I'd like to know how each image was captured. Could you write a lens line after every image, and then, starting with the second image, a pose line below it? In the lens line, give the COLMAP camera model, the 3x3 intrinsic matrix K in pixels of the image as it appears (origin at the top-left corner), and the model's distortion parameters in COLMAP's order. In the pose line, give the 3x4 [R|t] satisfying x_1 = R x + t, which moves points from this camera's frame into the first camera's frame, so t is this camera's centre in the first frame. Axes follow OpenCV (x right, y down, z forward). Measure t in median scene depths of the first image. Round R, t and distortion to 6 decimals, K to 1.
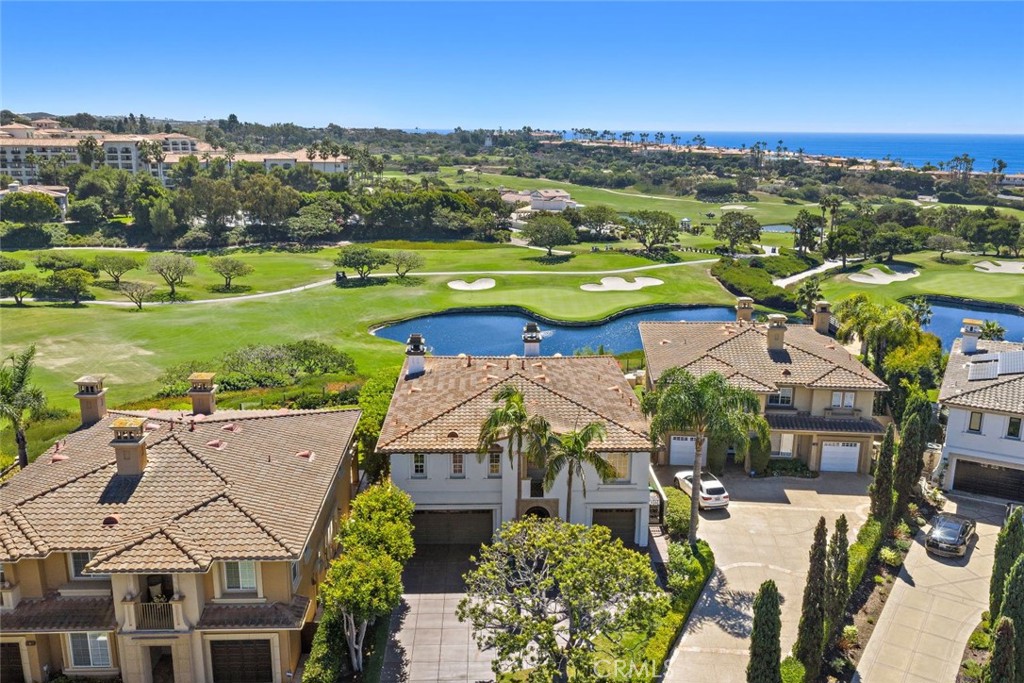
lens RADIAL K [[974.6, 0, 512.0], [0, 974.6, 341.5], [0, 0, 1]] dist [-0.004781, 0.005107]
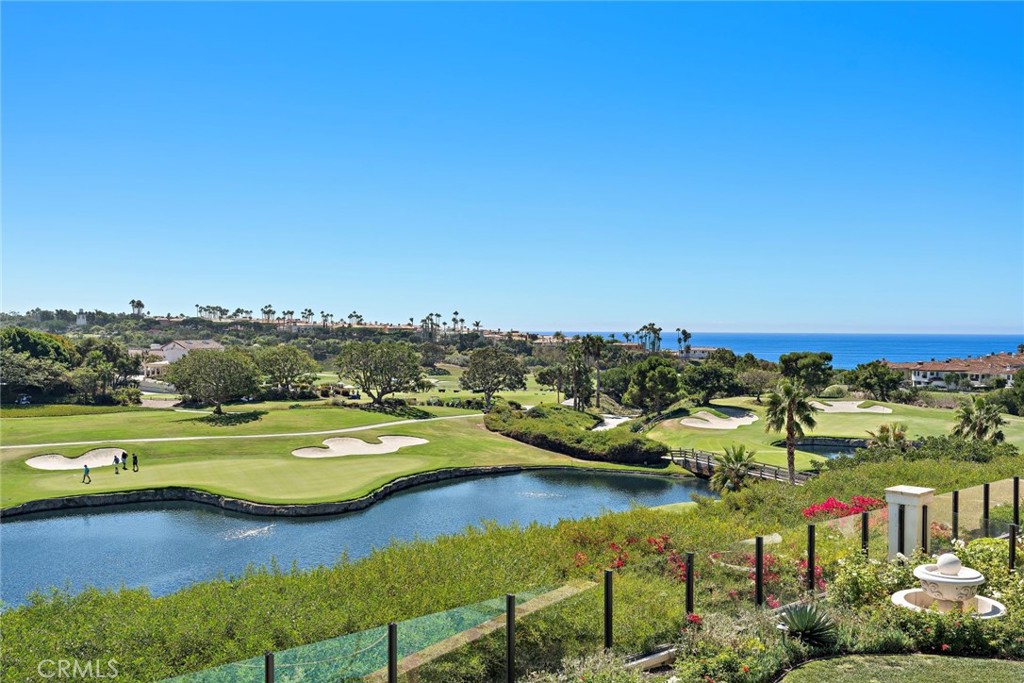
lens RADIAL K [[974.6, 0, 512.0], [0, 974.6, 341.5], [0, 0, 1]] dist [-0.004781, 0.005107]
pose [[0.919056, -0.006657, 0.394070, -0.028612], [0.098241, 0.972167, -0.212696, 0.010807], [-0.381686, 0.234194, 0.894130, 0.377137]]
